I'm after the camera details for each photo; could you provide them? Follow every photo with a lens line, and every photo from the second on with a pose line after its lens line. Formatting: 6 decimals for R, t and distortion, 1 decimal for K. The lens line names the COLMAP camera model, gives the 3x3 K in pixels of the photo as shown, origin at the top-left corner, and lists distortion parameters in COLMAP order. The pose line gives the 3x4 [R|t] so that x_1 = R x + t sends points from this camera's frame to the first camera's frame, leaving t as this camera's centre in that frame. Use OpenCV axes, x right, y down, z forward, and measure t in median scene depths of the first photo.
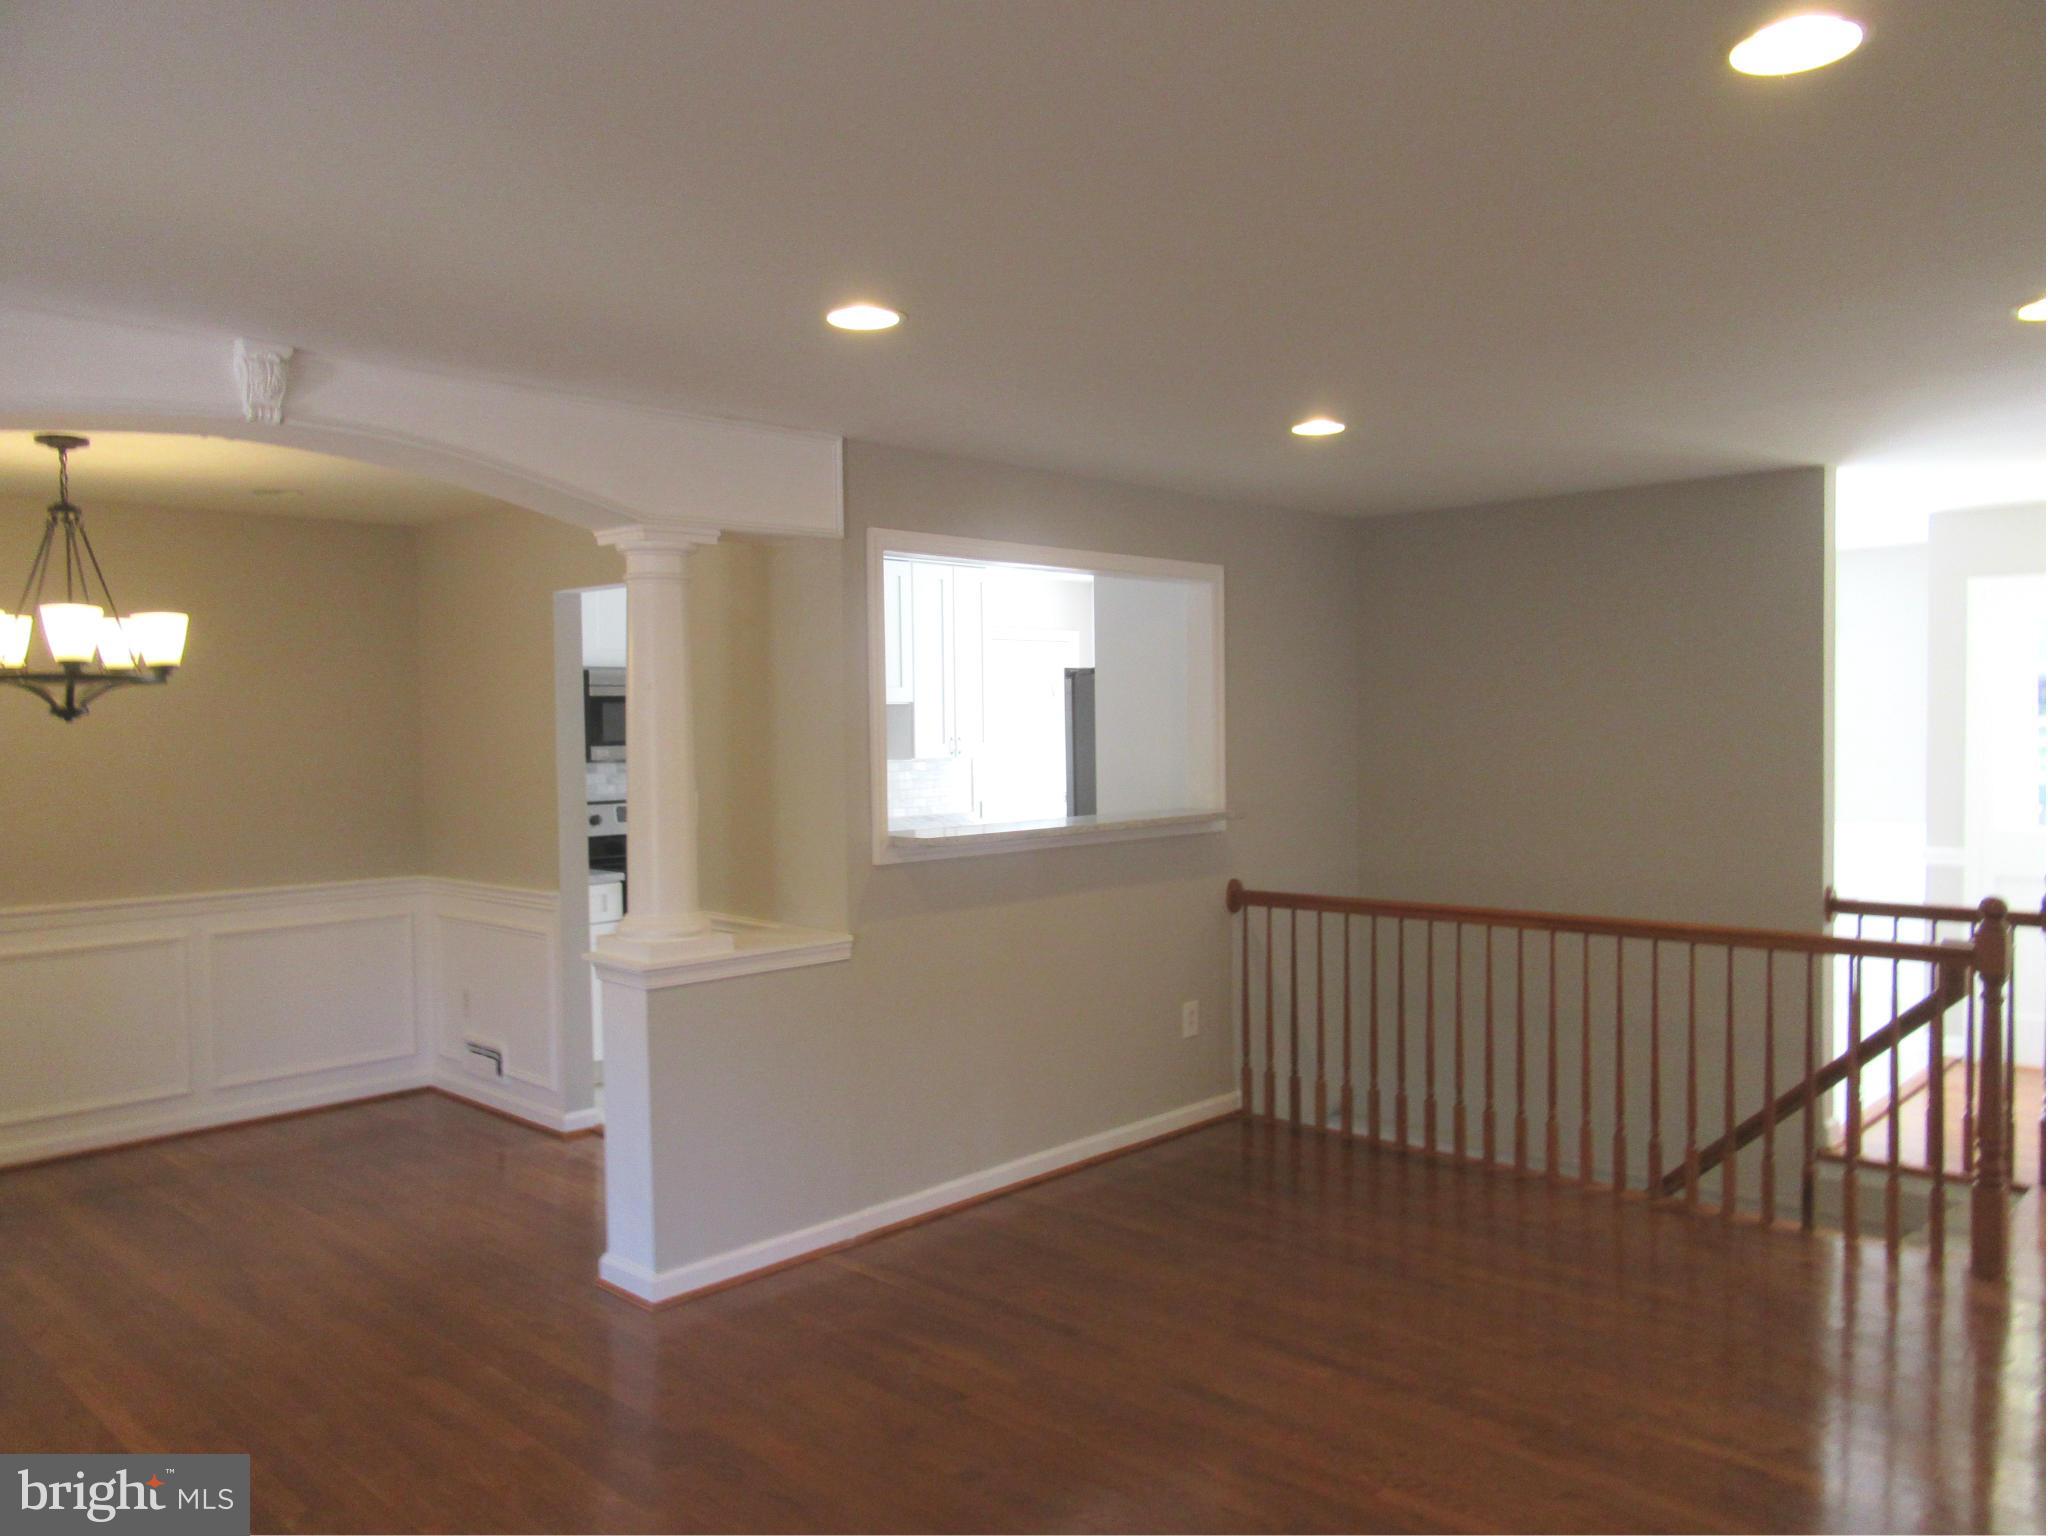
lens RADIAL K [[1513.5, 0, 1024.0], [0, 1513.5, 768.0], [0, 0, 1]] dist [-0.010350, 0.006240]
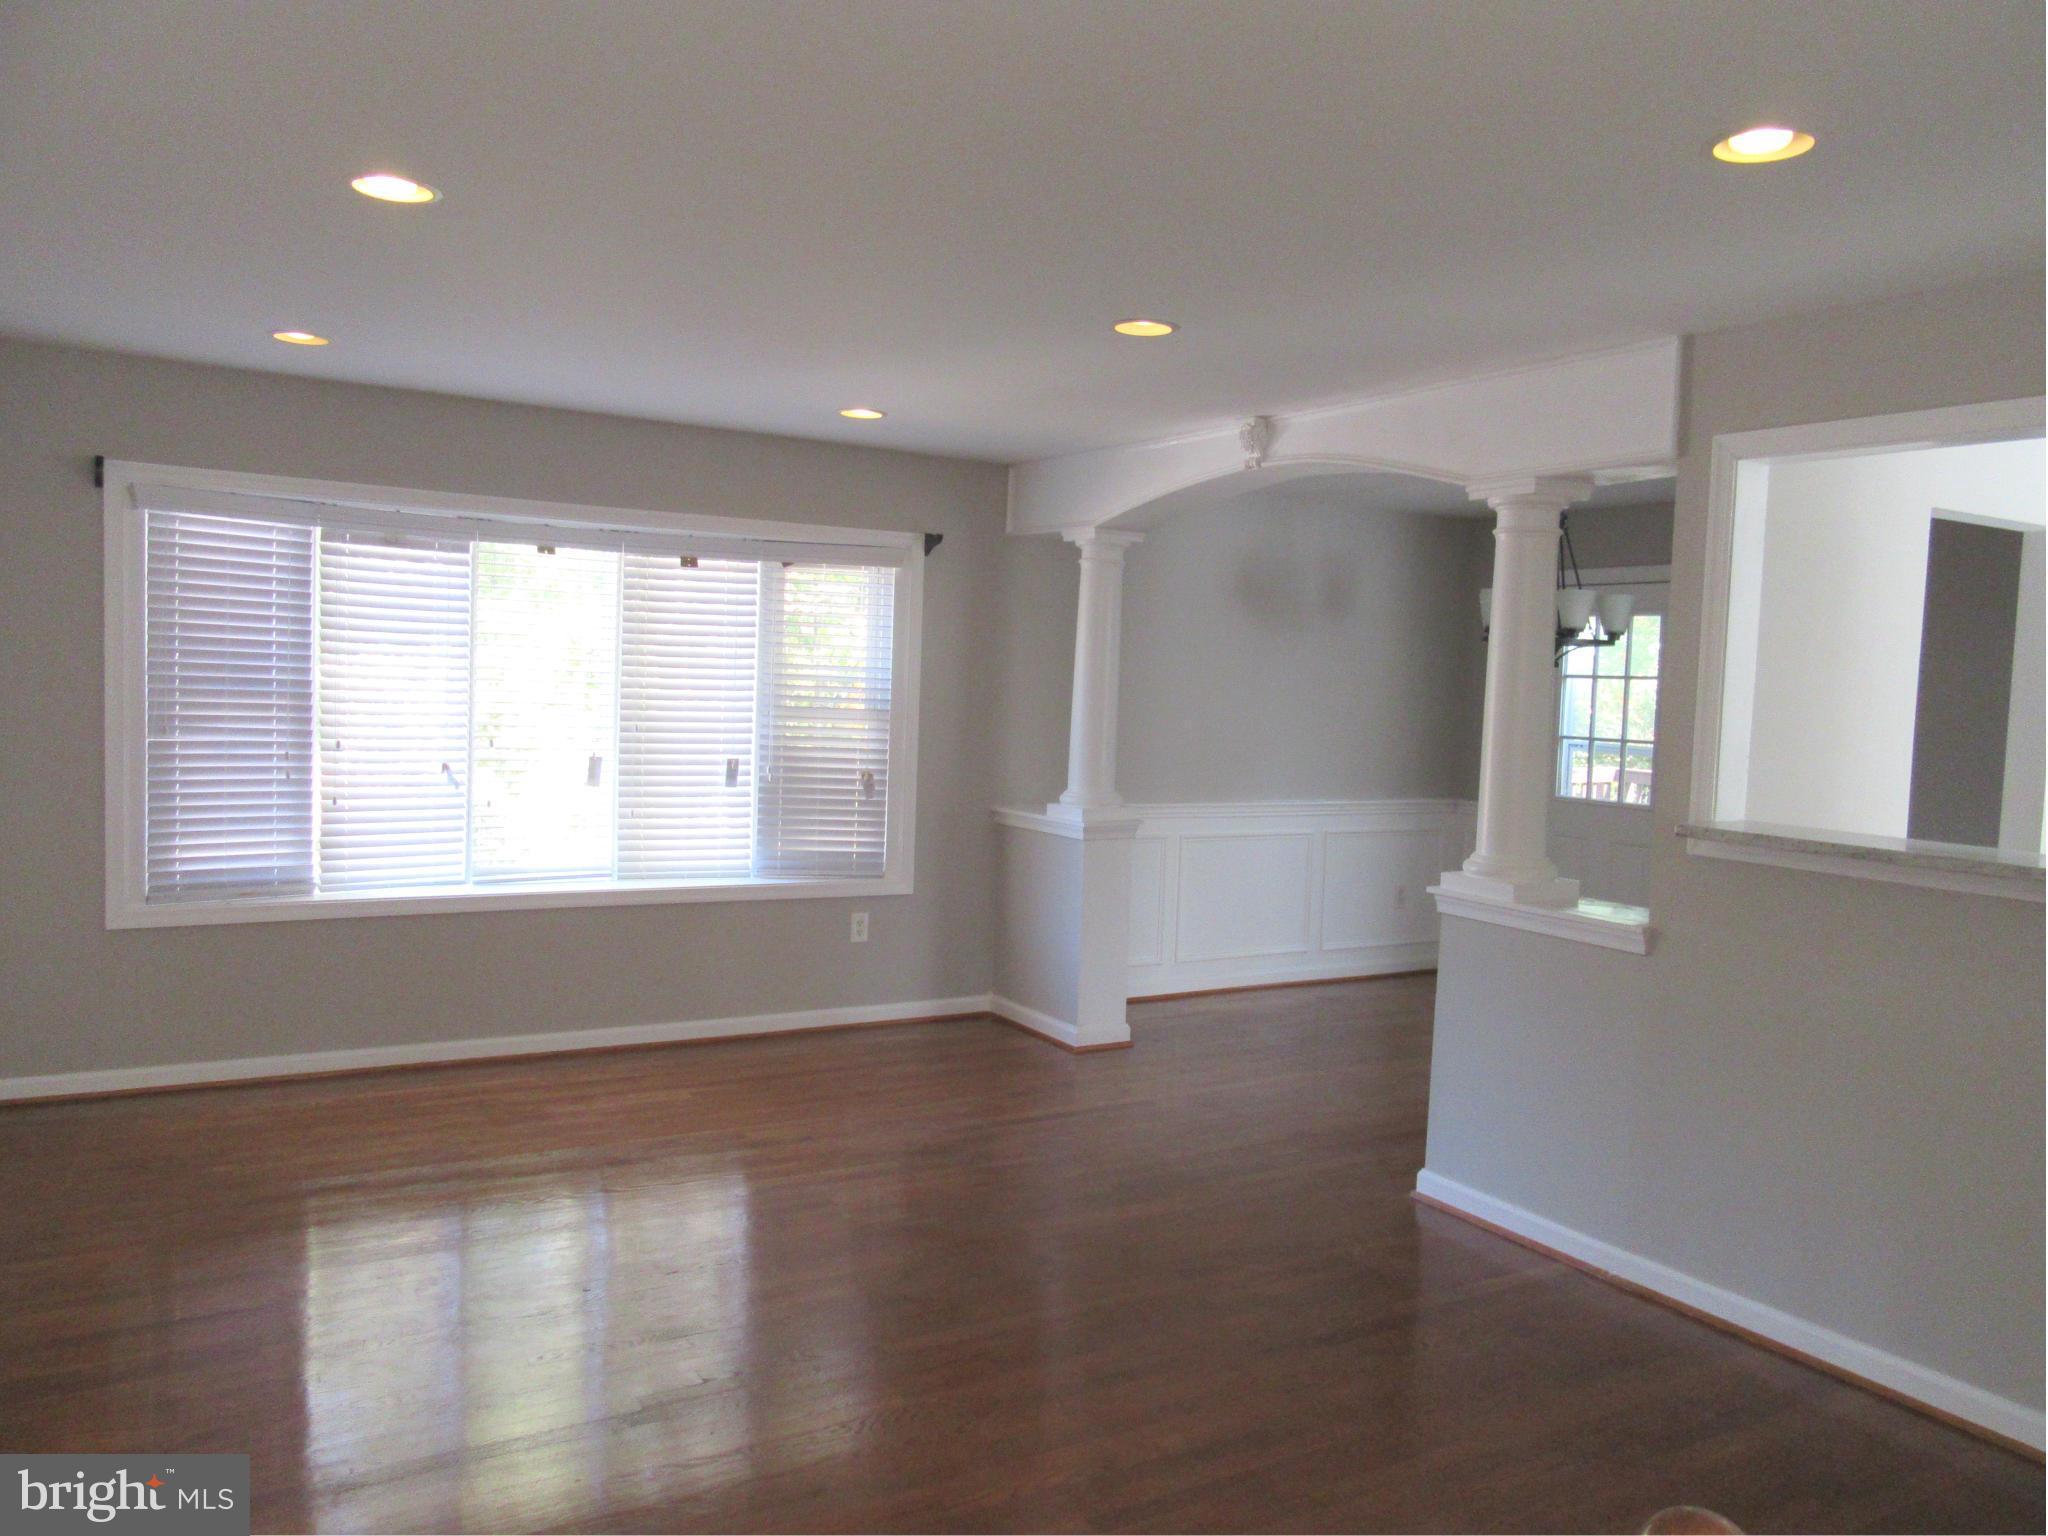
lens RADIAL K [[1513.5, 0, 1024.0], [0, 1513.5, 768.0], [0, 0, 1]] dist [-0.010350, 0.006240]
pose [[-0.258445, 0.059810, -0.964173, 0.619831], [-0.066241, 0.994635, 0.079455, -0.017884], [0.963752, 0.084402, -0.253097, 0.685797]]
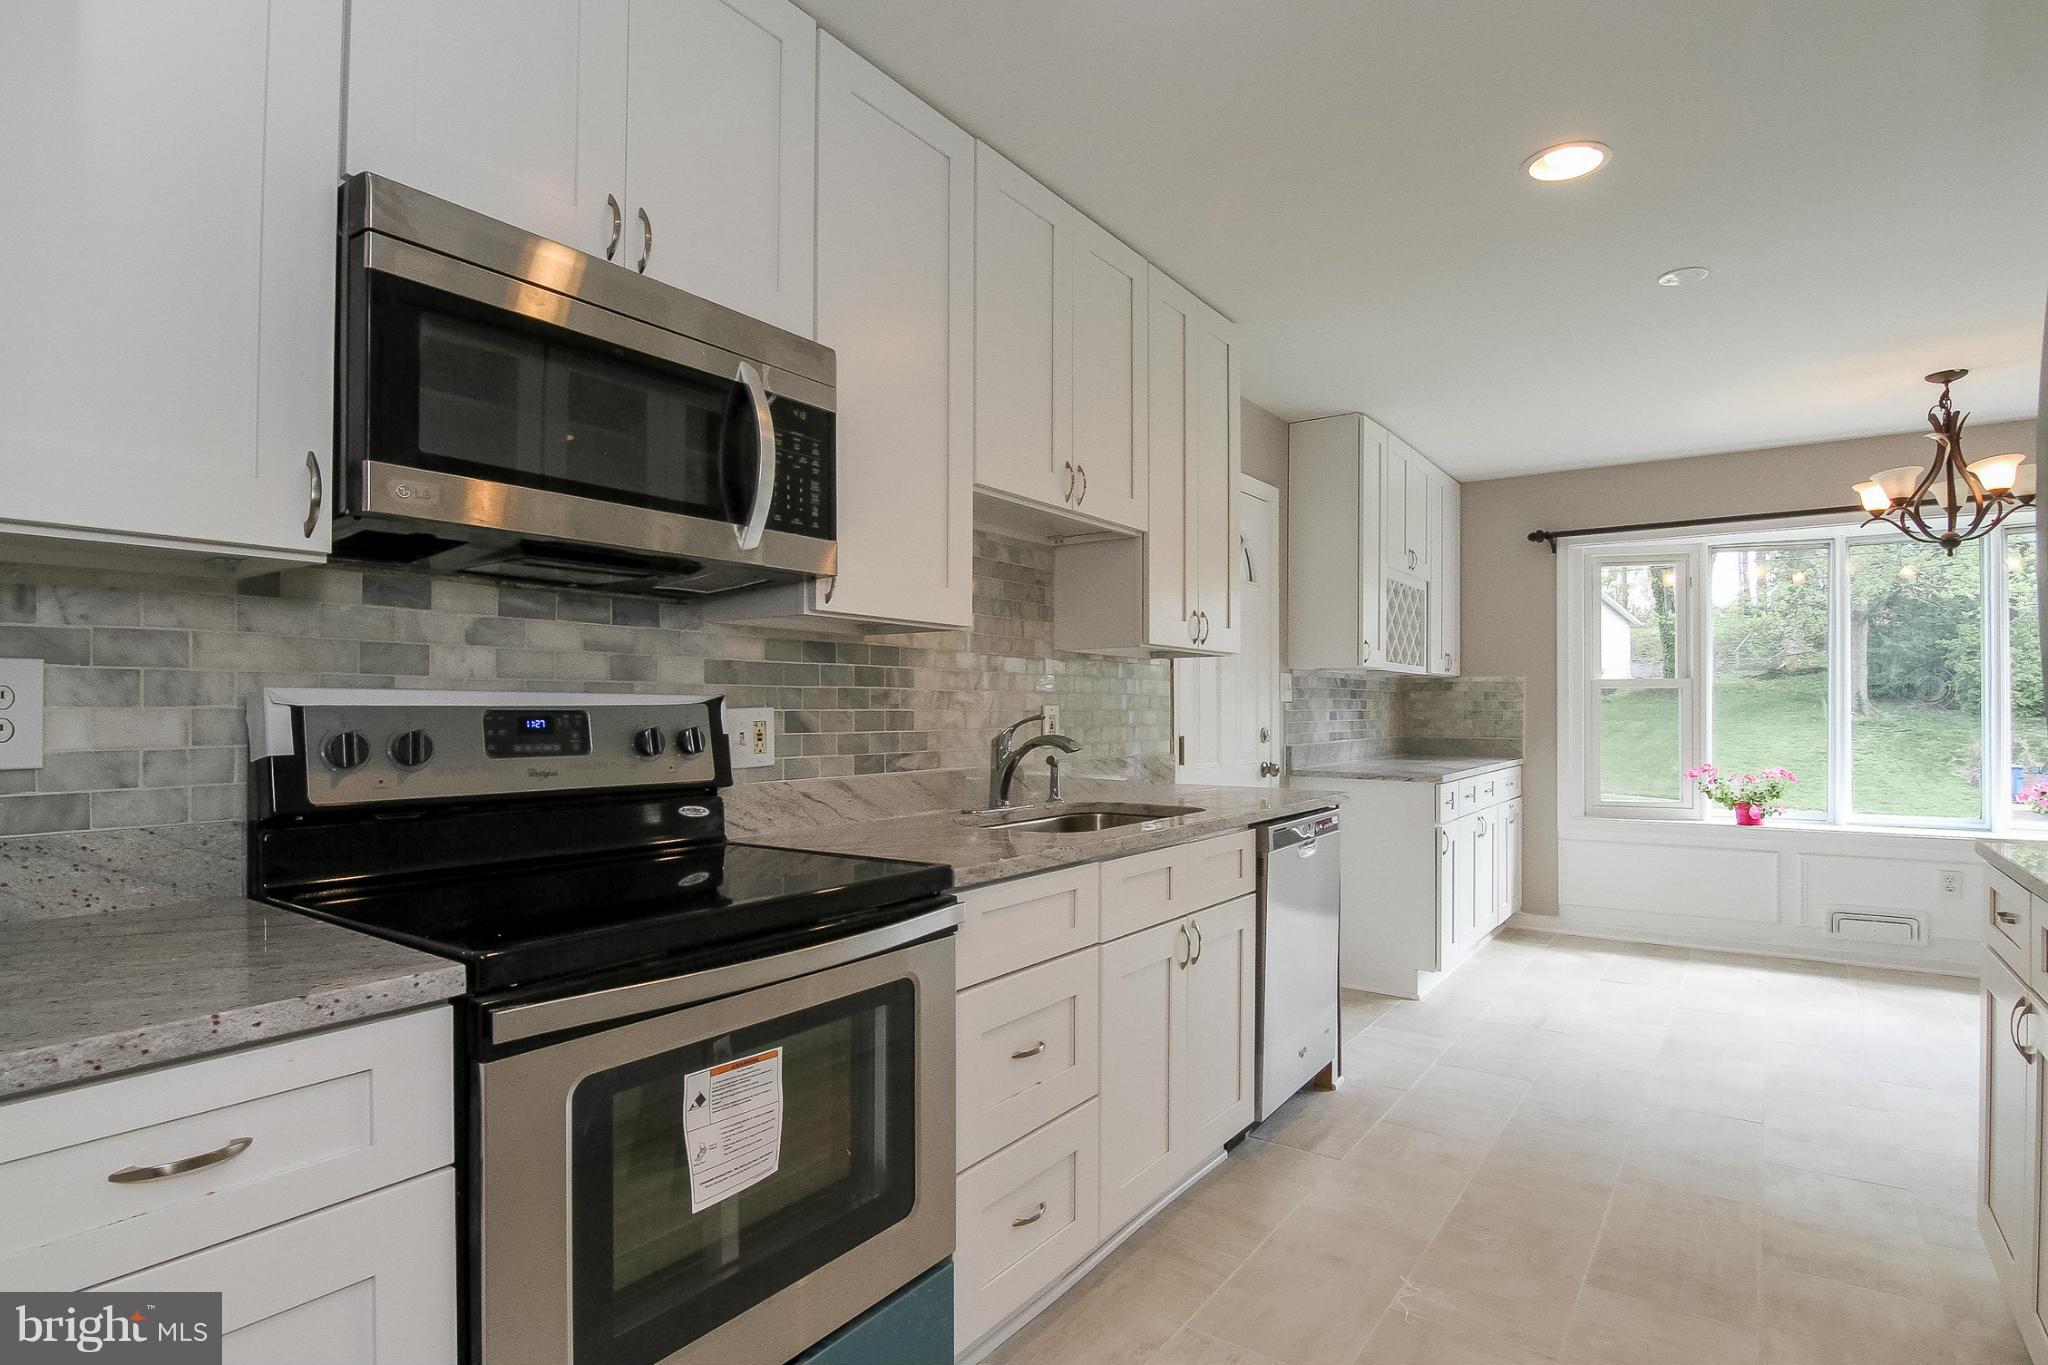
lens RADIAL K [[1045.0, 0, 1039.4], [0, 1045.0, 698.2], [0, 0, 1]] dist [0.004782, -0.023679]
pose [[0.988060, 0.013007, 0.153517, -0.228645], [-0.006532, 0.999070, -0.042609, 0.039158], [-0.153928, 0.041097, 0.987227, 0.929747]]
